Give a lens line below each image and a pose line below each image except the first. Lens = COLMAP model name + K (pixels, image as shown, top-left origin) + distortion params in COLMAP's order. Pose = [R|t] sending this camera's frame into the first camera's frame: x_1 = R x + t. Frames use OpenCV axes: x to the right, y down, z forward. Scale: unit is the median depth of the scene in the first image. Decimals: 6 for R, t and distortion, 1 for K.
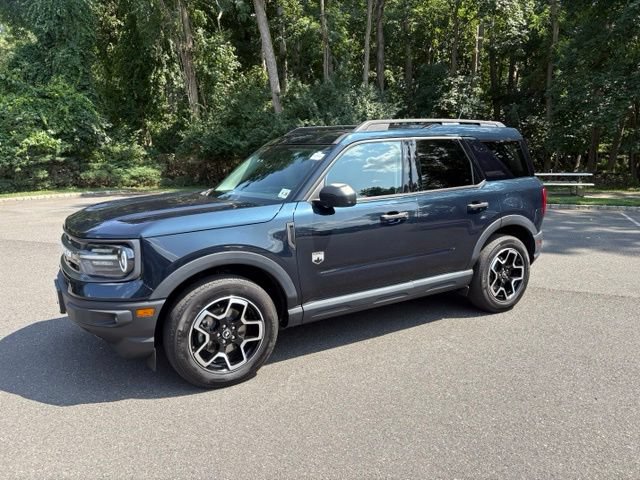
lens RADIAL K [[482.9, 0, 322.6], [0, 482.9, 241.1], [0, 0, 1]] dist [0.048521, -0.047885]
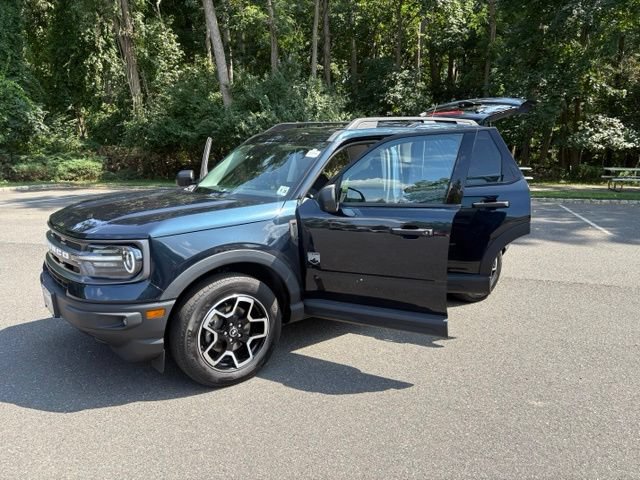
lens RADIAL K [[482.9, 0, 322.6], [0, 482.9, 241.1], [0, 0, 1]] dist [0.048521, -0.047885]
pose [[0.992898, -0.016551, 0.117811, -0.089186], [0.014699, 0.999755, 0.016577, -0.007007], [-0.118056, -0.014728, 0.992898, -0.008233]]
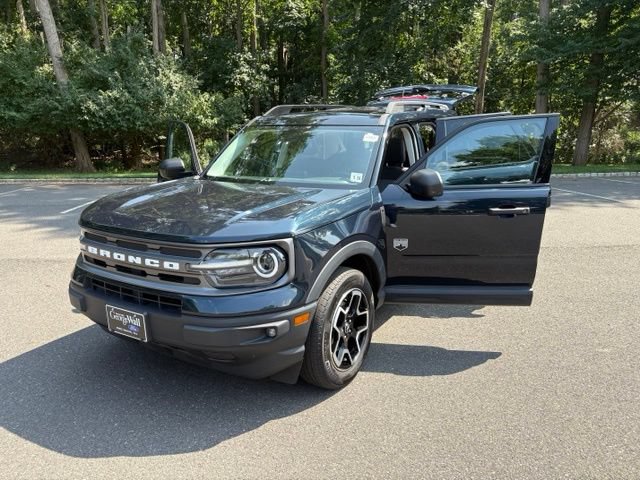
lens RADIAL K [[482.9, 0, 322.6], [0, 482.9, 241.1], [0, 0, 1]] dist [0.048521, -0.047885]
pose [[0.885552, -0.101825, 0.453244, -0.448288], [0.079900, 0.994527, 0.067320, -0.031980], [-0.457618, -0.023401, 0.888841, 0.126138]]
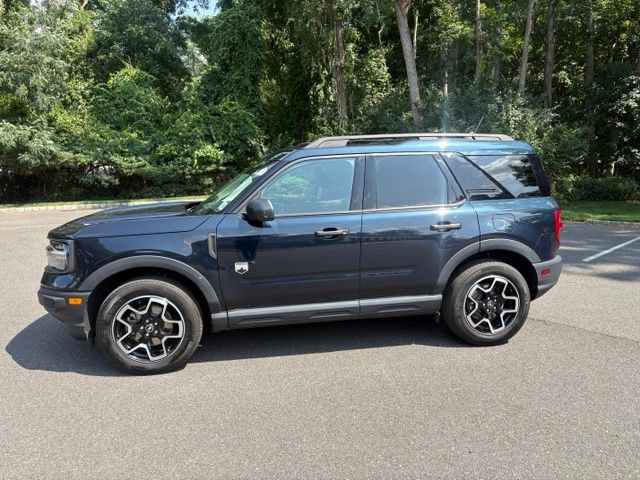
lens RADIAL K [[482.9, 0, 322.6], [0, 482.9, 241.1], [0, 0, 1]] dist [0.048521, -0.047885]
pose [[0.935608, 0.061023, -0.347726, 0.386502], [-0.067205, 0.997723, -0.005733, -0.022093], [0.346584, 0.028732, 0.937579, 0.048679]]
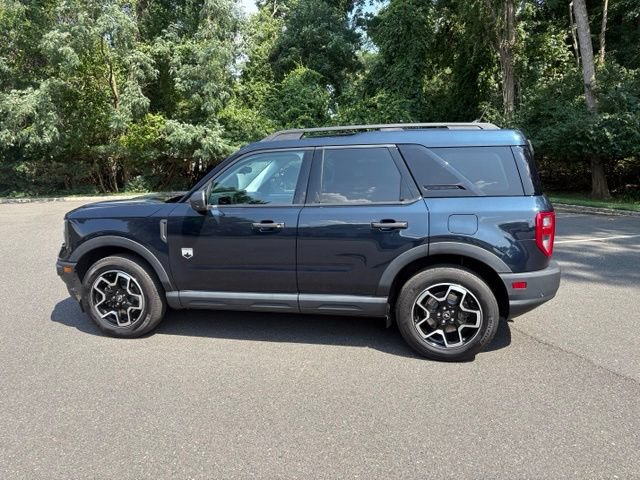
lens RADIAL K [[480.7, 0, 320.3], [0, 480.7, 244.1], [0, 0, 1]] dist [0.056486, -0.057668]
pose [[0.728757, 0.127047, -0.672884, 0.738223], [-0.122498, 0.990975, 0.054436, -0.065136], [0.673727, 0.042756, 0.737742, 0.266769]]
